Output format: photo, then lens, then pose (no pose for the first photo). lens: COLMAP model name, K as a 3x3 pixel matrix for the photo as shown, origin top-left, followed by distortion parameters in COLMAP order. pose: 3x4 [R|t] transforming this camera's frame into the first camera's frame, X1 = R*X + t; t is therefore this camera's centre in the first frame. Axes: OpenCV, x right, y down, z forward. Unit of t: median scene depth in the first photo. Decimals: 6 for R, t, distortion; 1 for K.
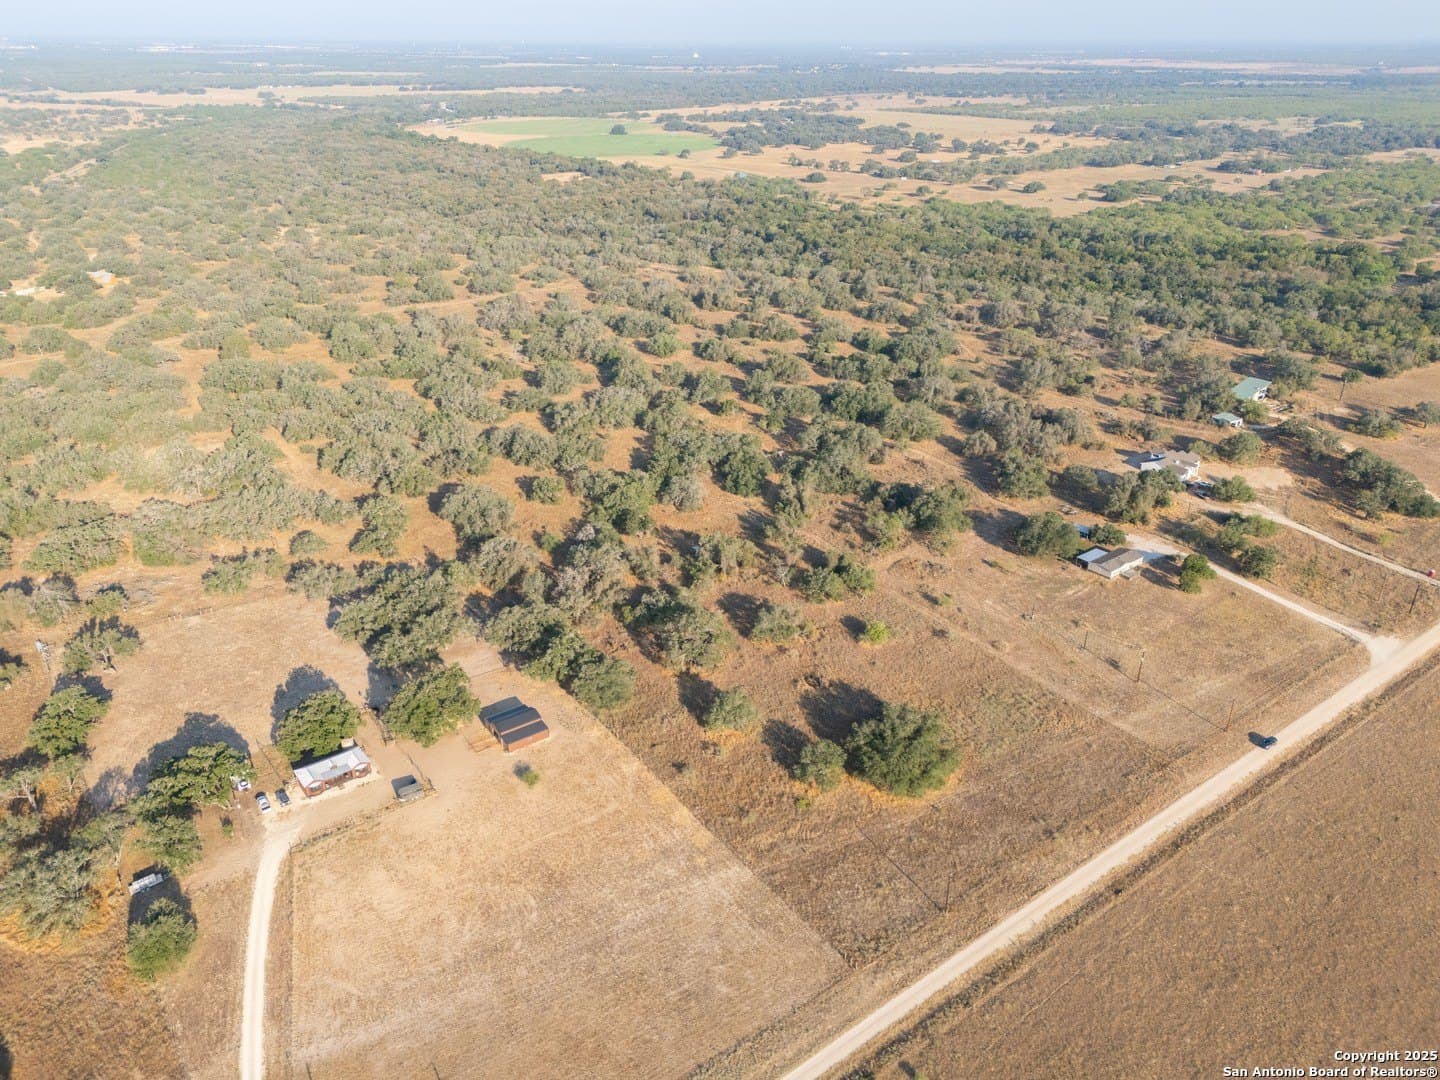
lens RADIAL K [[1058.5, 0, 715.7], [0, 1058.5, 535.6], [0, 0, 1]] dist [0.062974, -0.060882]
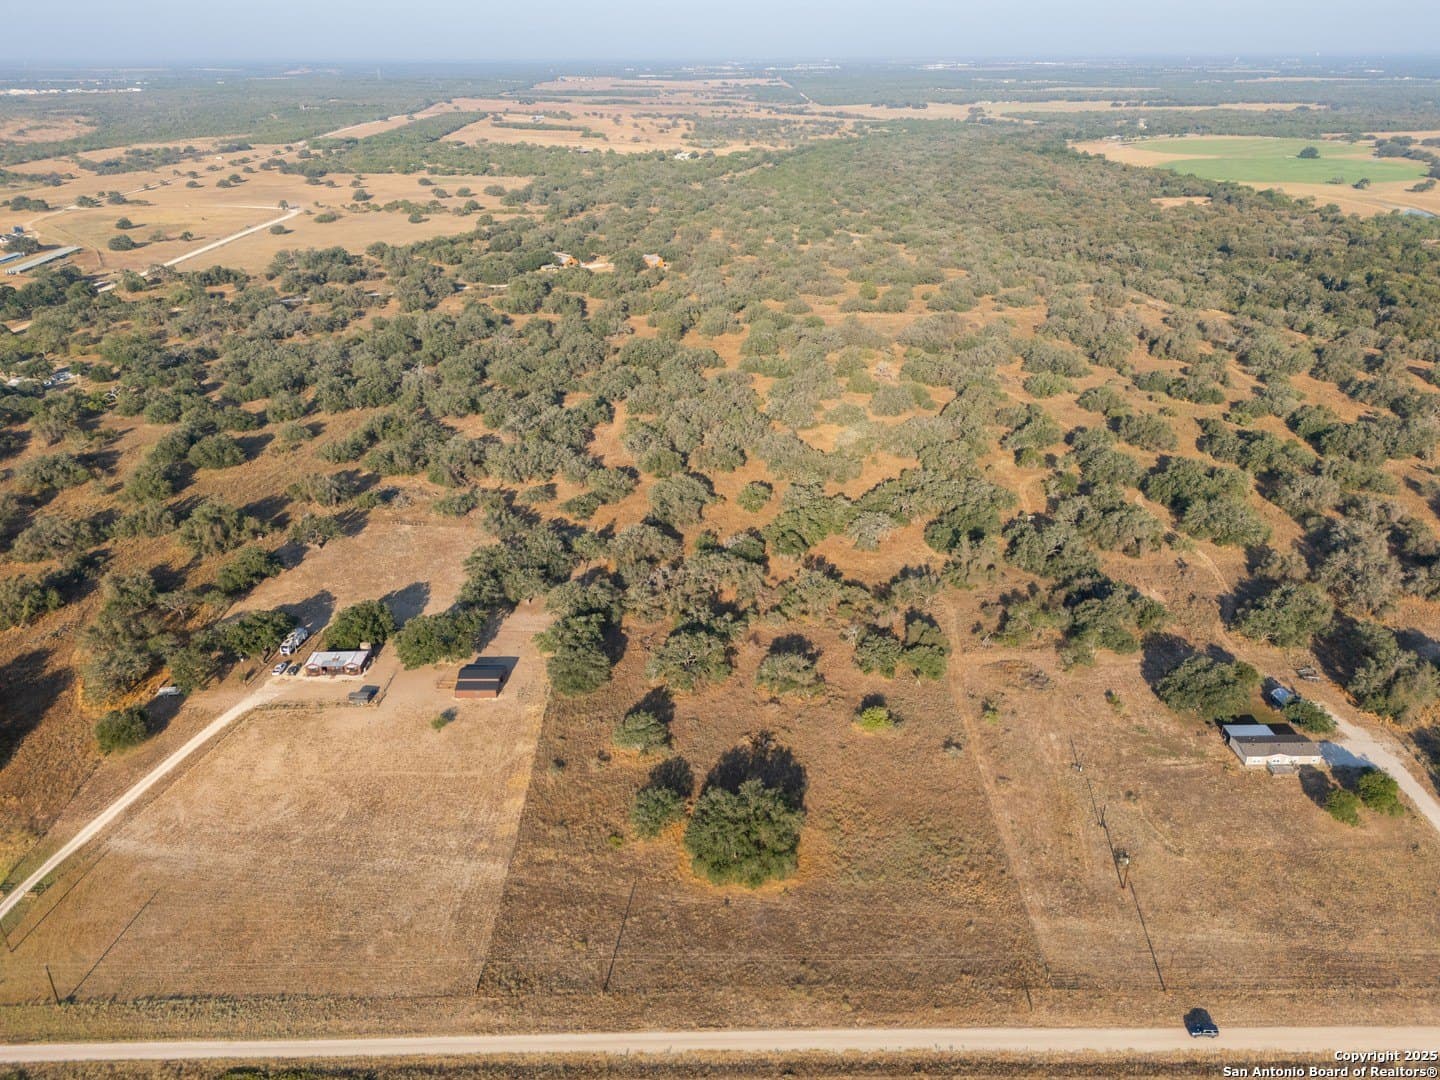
lens RADIAL K [[1058.5, 0, 728.5], [0, 1058.5, 542.4], [0, 0, 1]] dist [0.062974, -0.060882]
pose [[0.804792, 0.241108, -0.542380, 0.572834], [-0.244769, 0.967278, 0.066799, -0.092892], [0.540738, 0.078999, 0.837474, 0.200612]]
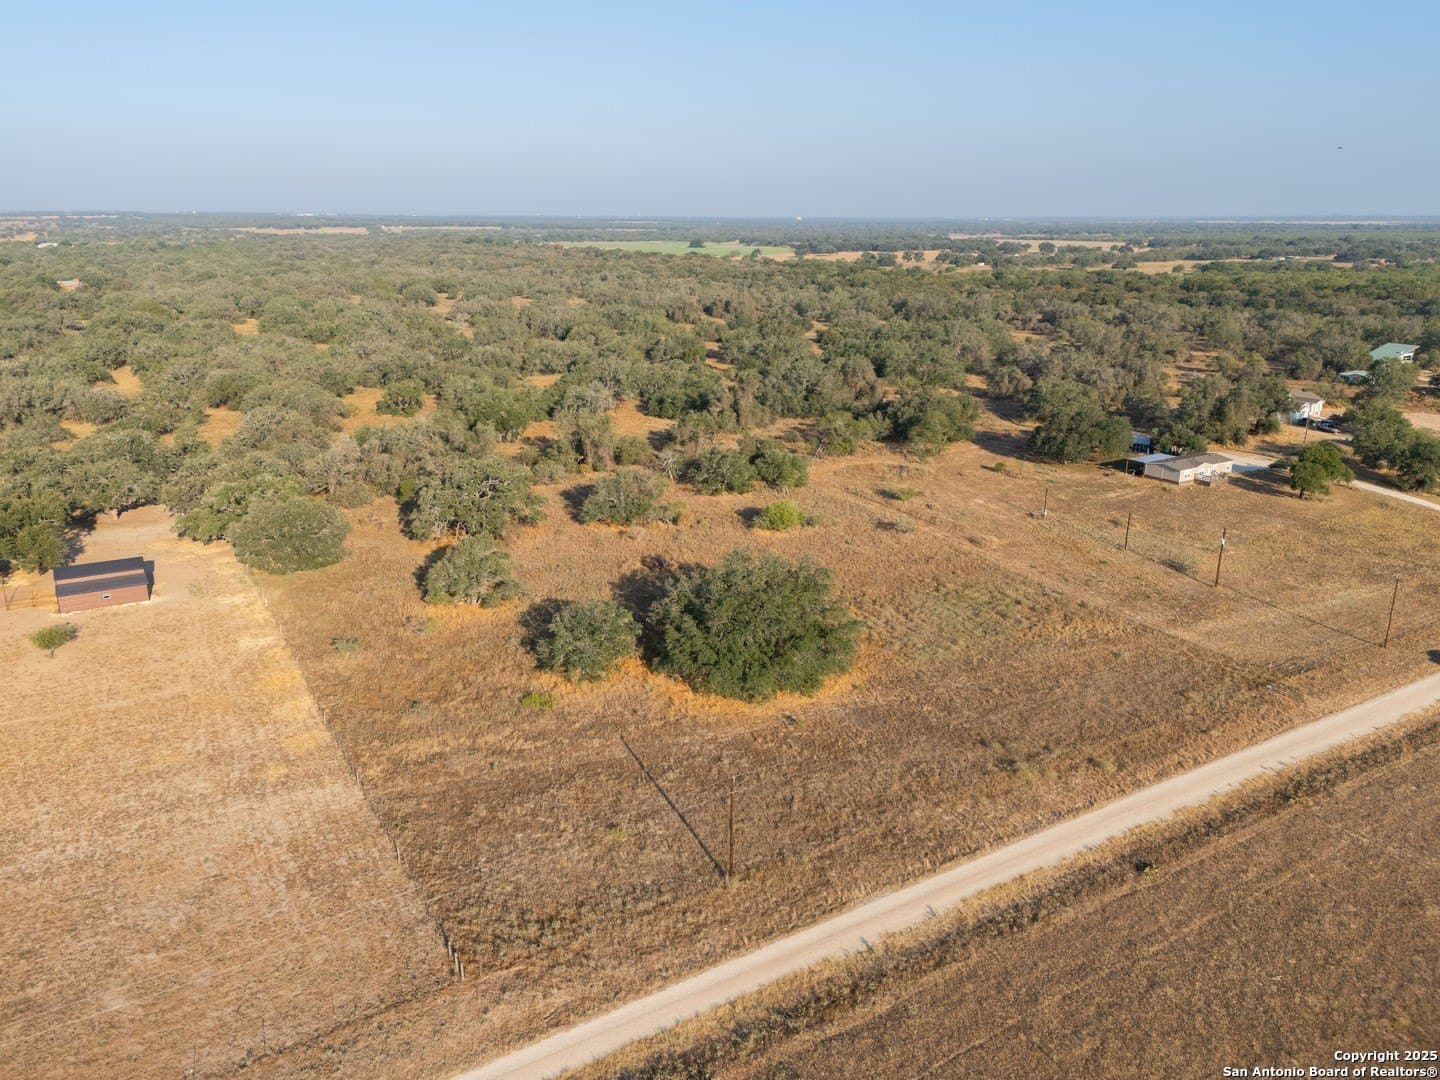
lens RADIAL K [[1058.5, 0, 712.1], [0, 1058.5, 538.5], [0, 0, 1]] dist [0.062974, -0.060882]
pose [[0.994738, 0.024621, -0.099447, 0.199088], [-0.038316, 0.989657, -0.138244, 0.221227], [0.095015, 0.141327, 0.985393, 0.441196]]
